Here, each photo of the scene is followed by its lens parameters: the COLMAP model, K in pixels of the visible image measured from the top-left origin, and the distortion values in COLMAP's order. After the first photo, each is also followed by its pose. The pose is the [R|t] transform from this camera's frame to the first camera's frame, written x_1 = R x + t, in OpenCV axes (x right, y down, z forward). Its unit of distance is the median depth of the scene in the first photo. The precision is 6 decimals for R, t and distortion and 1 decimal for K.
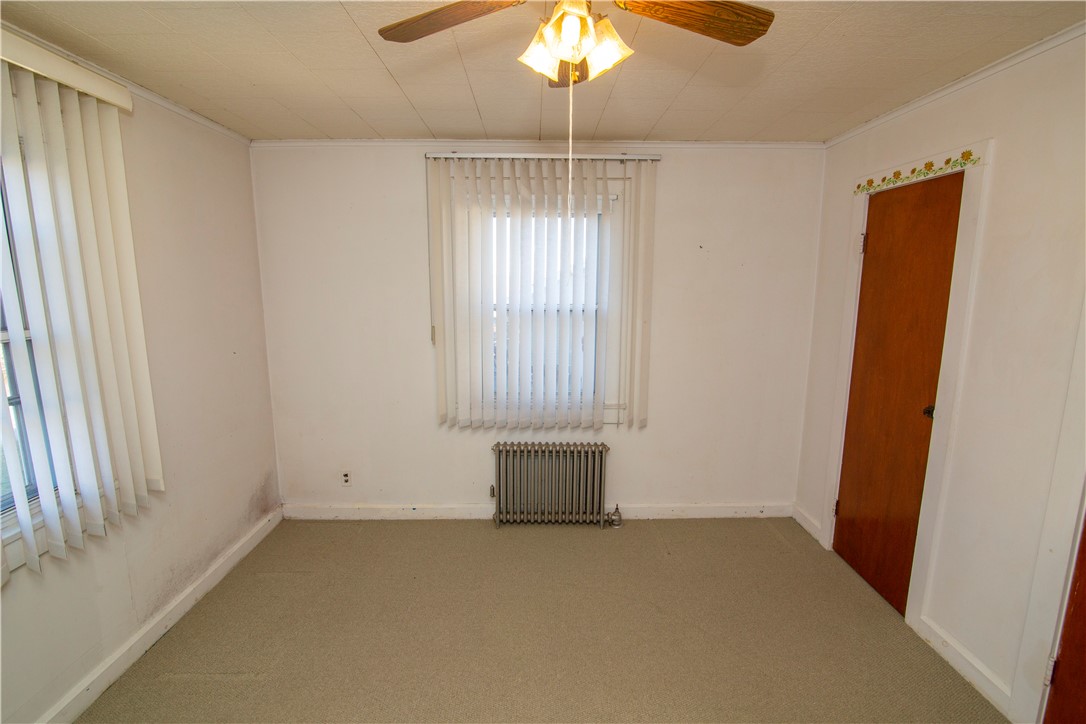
lens RADIAL K [[496.7, 0, 547.2], [0, 496.7, 363.6], [0, 0, 1]] dist [-0.019527, 0.001193]
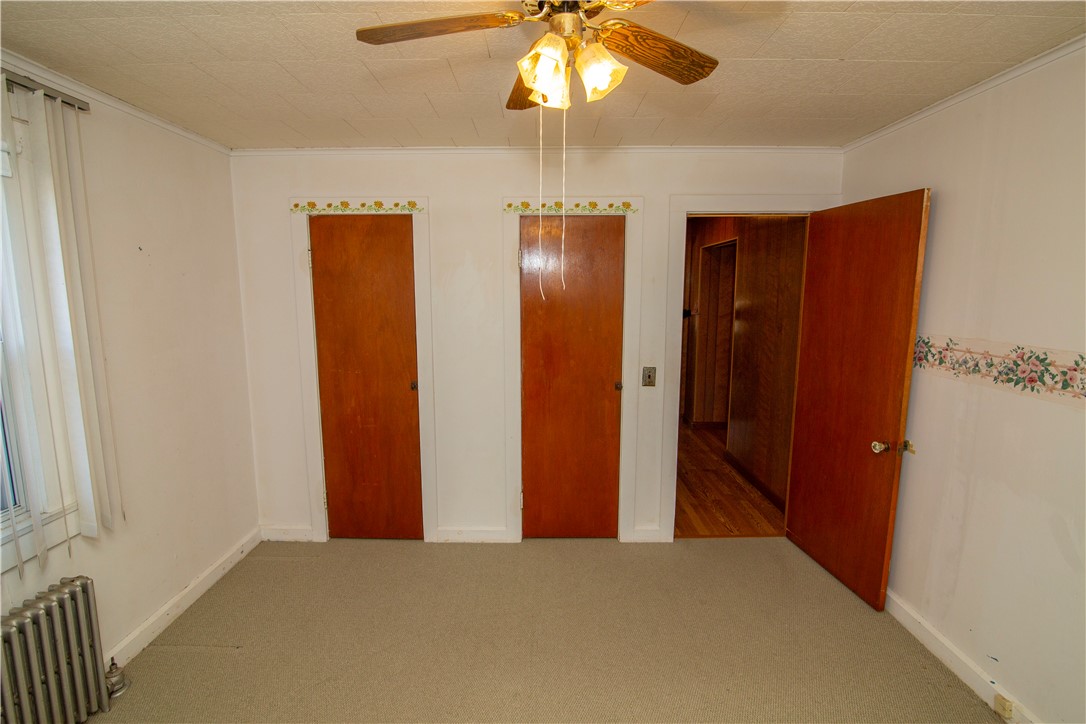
lens RADIAL K [[496.7, 0, 539.6], [0, 496.7, 358.8], [0, 0, 1]] dist [-0.019527, 0.001193]
pose [[0.047731, -0.153092, 0.987059, -0.480244], [0.170084, 0.974999, 0.142997, -0.099517], [-0.984273, 0.161057, 0.072577, 0.464822]]
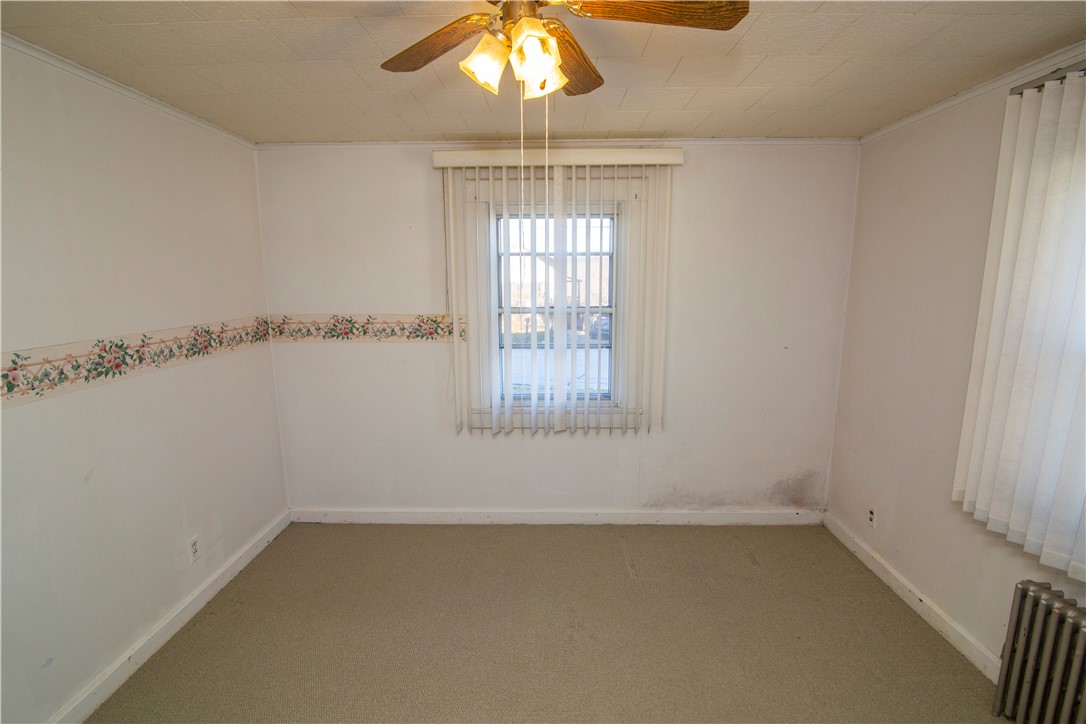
lens RADIAL K [[496.7, 0, 540.7], [0, 496.7, 361.4], [0, 0, 1]] dist [-0.019527, 0.001193]
pose [[-0.071108, 0.162246, -0.984185, 0.493696], [-0.153187, 0.973201, 0.171503, -0.098606], [0.985636, 0.162960, -0.044349, 0.512605]]
